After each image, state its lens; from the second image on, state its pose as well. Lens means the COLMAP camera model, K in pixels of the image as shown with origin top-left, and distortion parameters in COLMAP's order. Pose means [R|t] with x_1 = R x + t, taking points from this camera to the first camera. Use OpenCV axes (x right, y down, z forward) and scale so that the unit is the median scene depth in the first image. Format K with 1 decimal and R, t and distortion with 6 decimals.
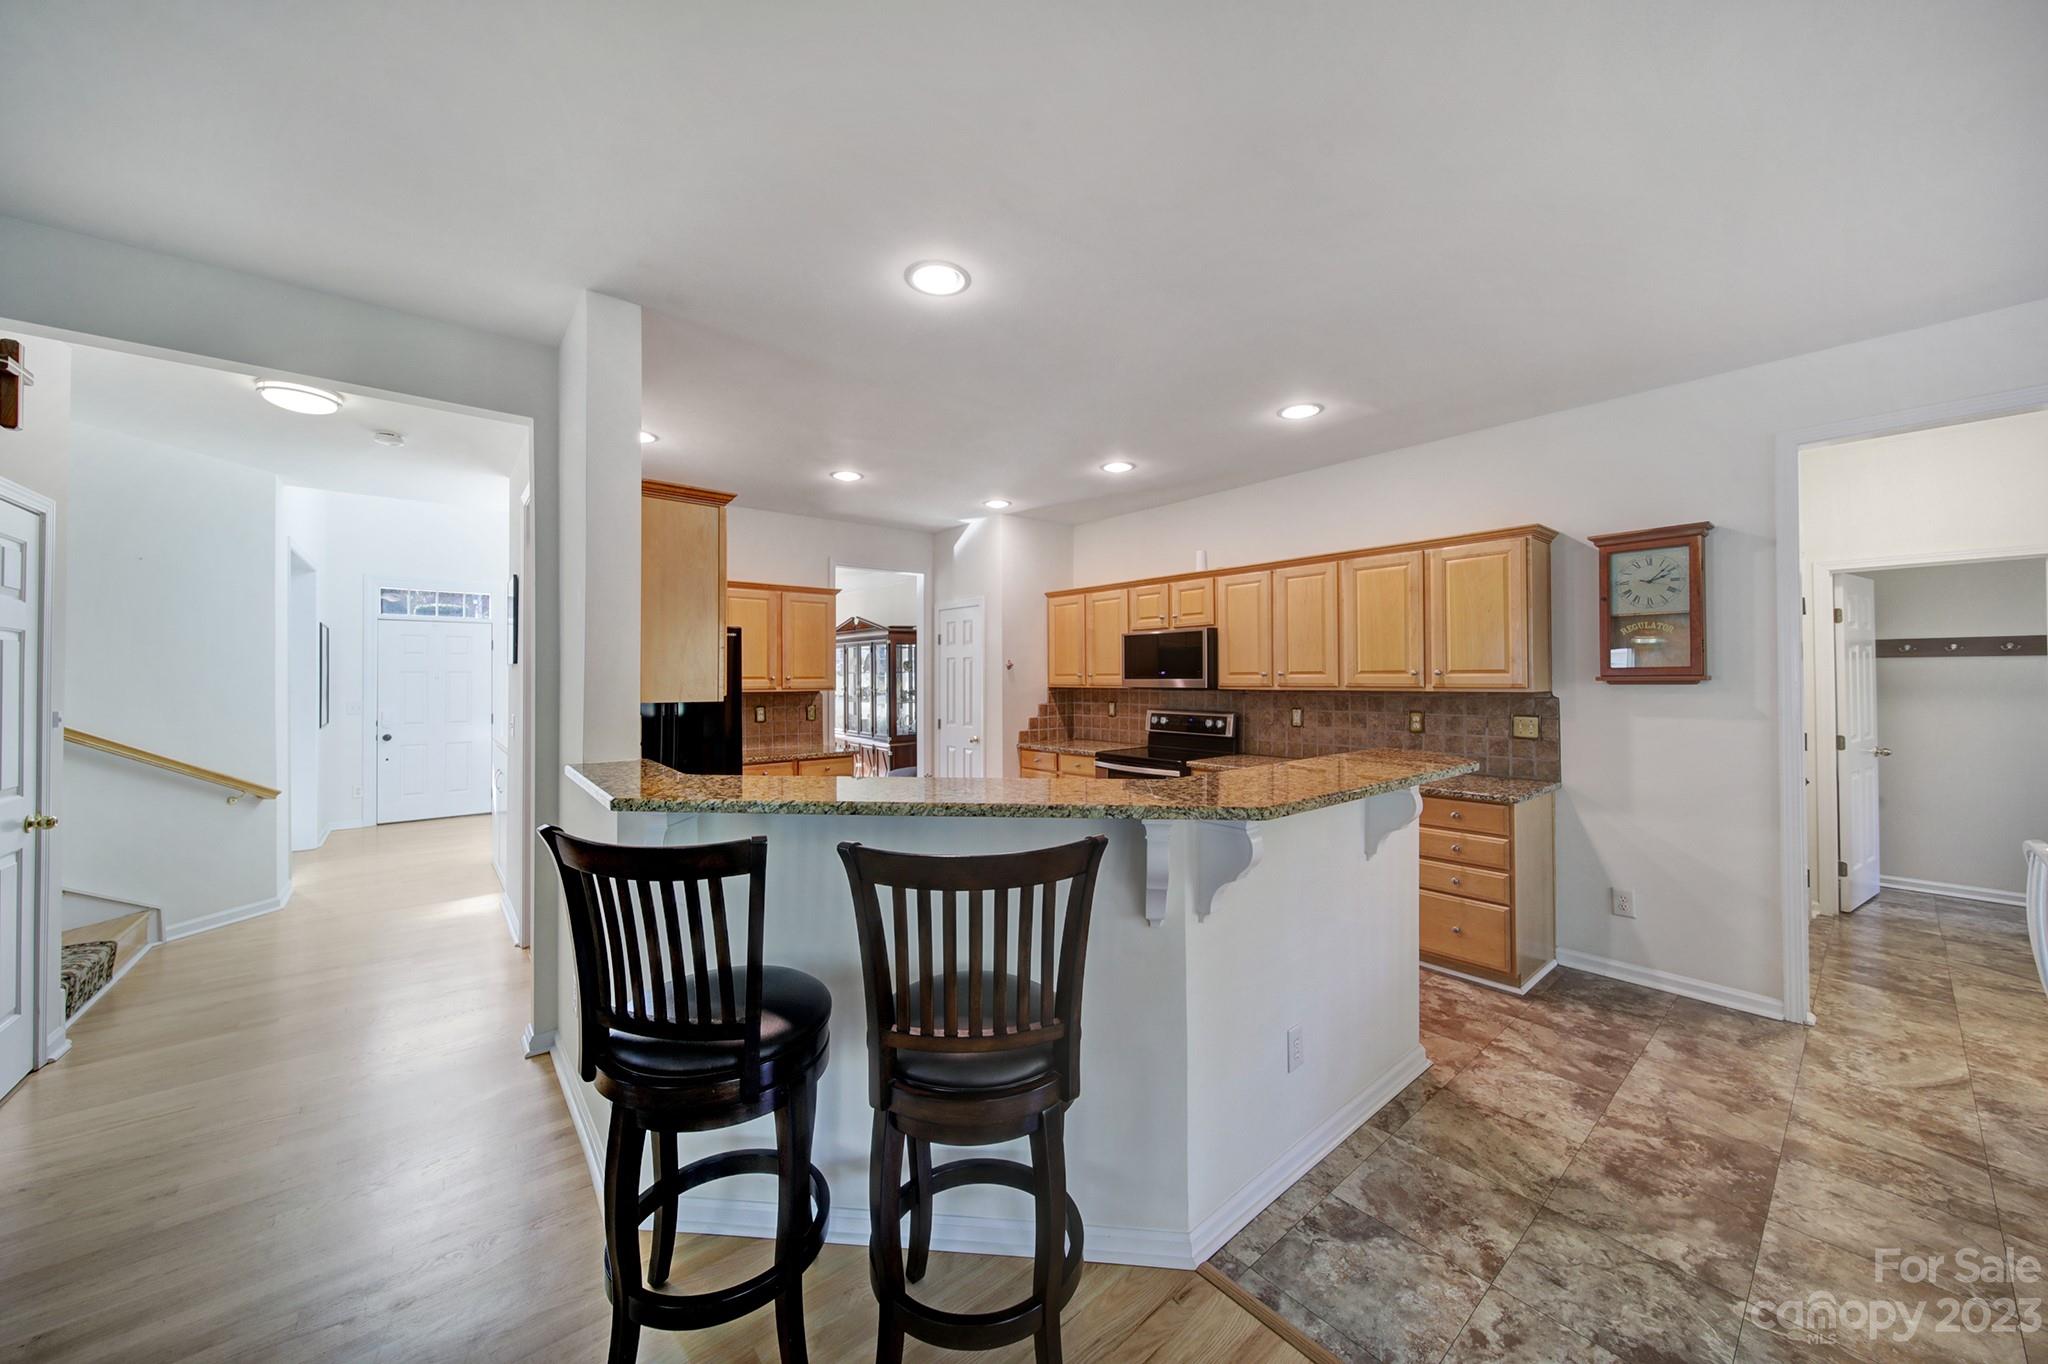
lens RADIAL K [[721.3, 0, 1015.6], [0, 721.3, 672.3], [0, 0, 1]] dist [-0.001519, -0.000700]
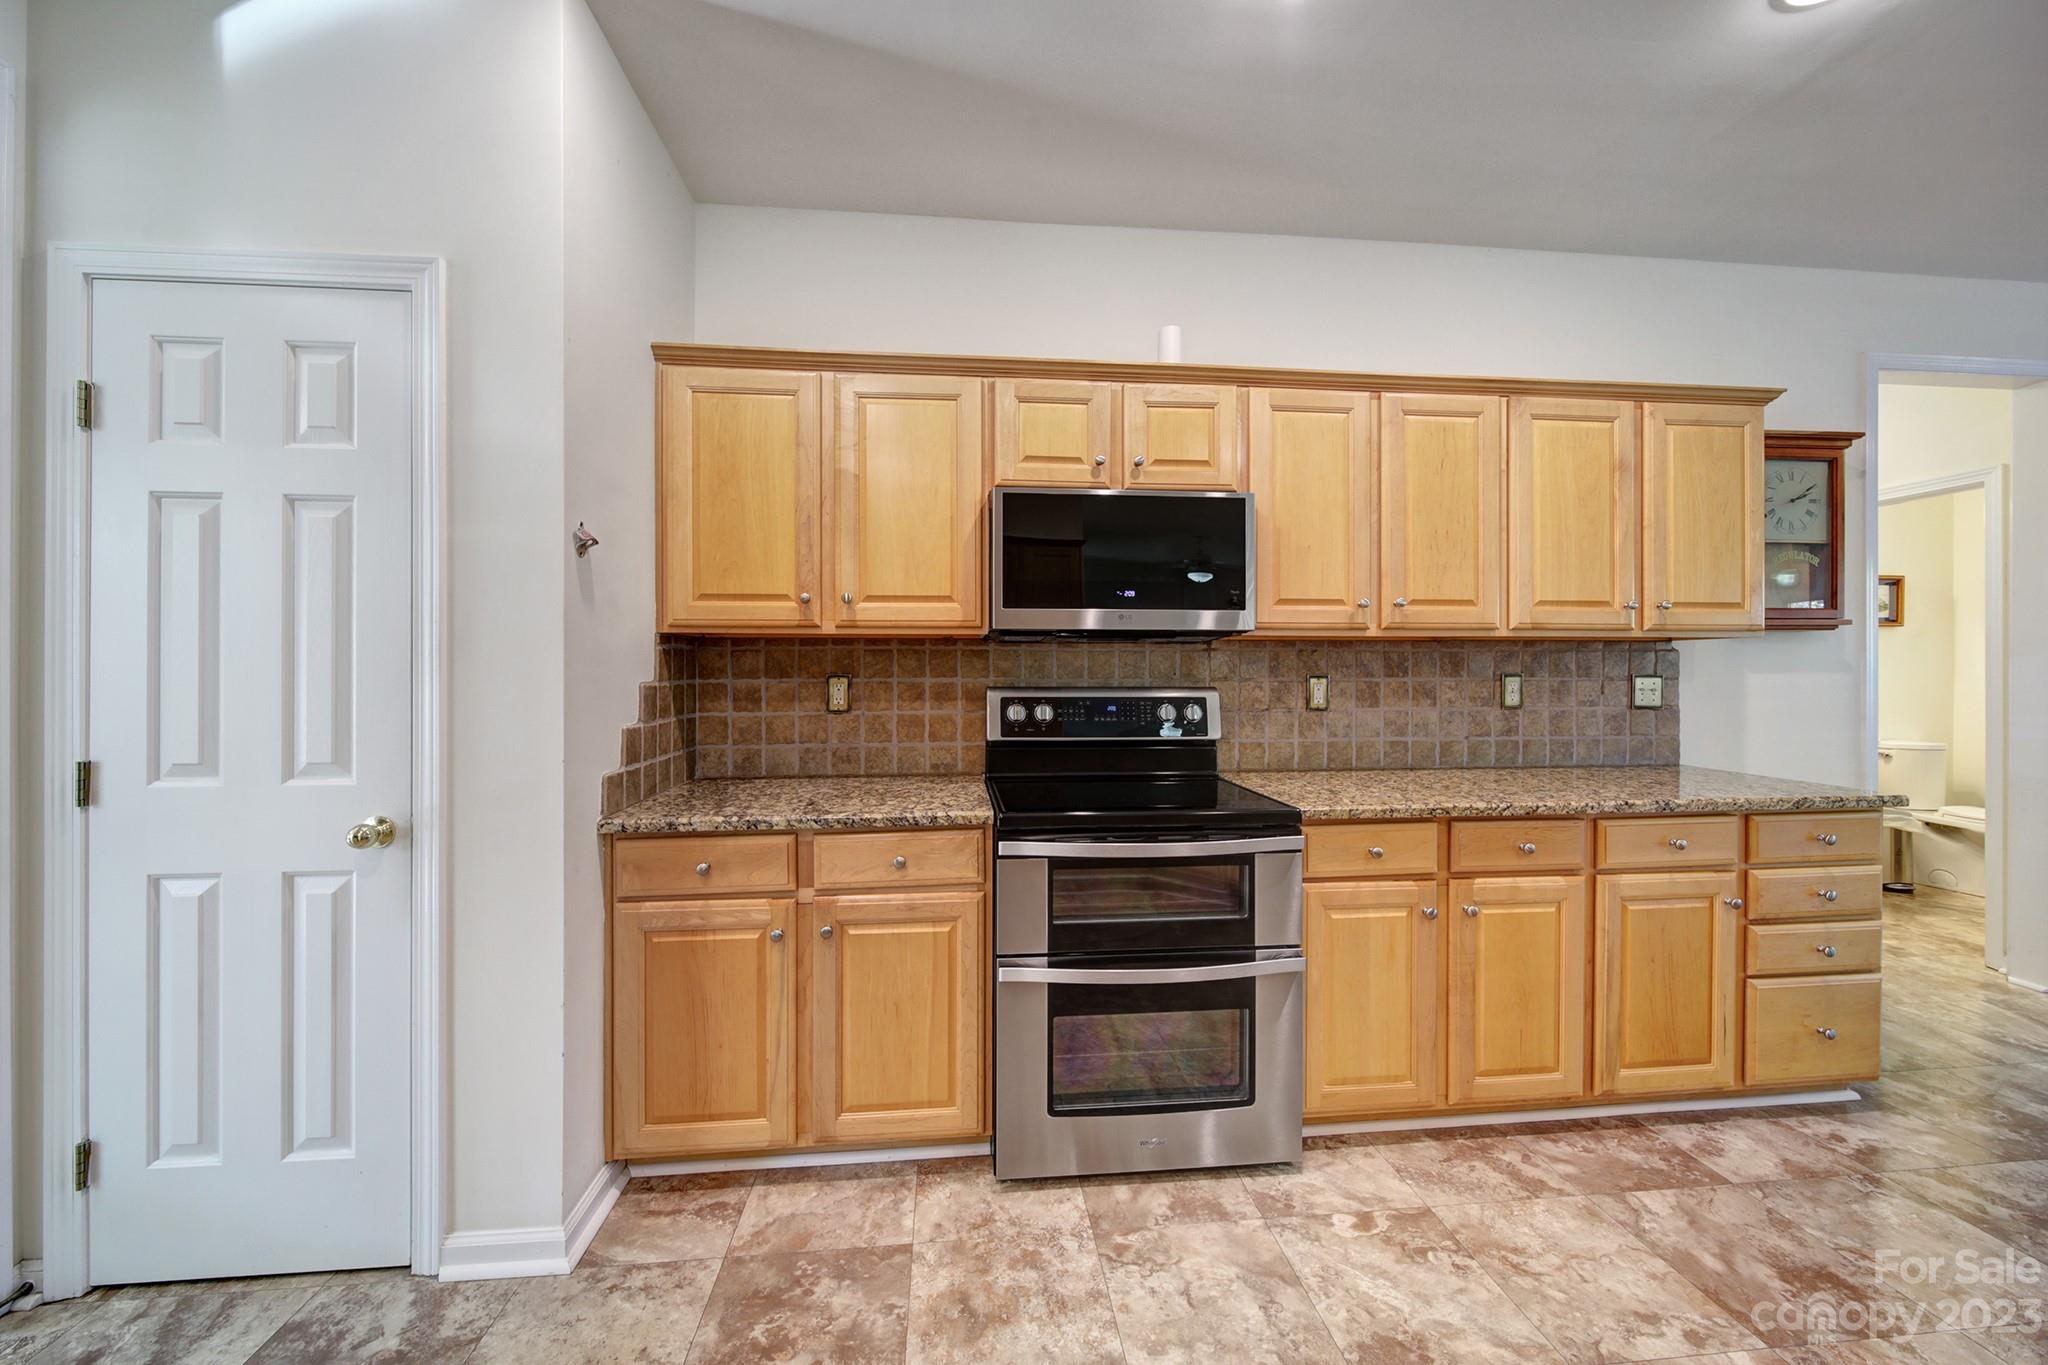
lens RADIAL K [[721.3, 0, 1019.0], [0, 721.3, 674.8], [0, 0, 1]] dist [-0.001519, -0.000700]
pose [[0.559844, -0.000702, 0.828598, -0.166745], [-0.007563, 0.999954, 0.005957, 0.044867], [-0.828563, -0.009601, 0.559813, 0.834839]]
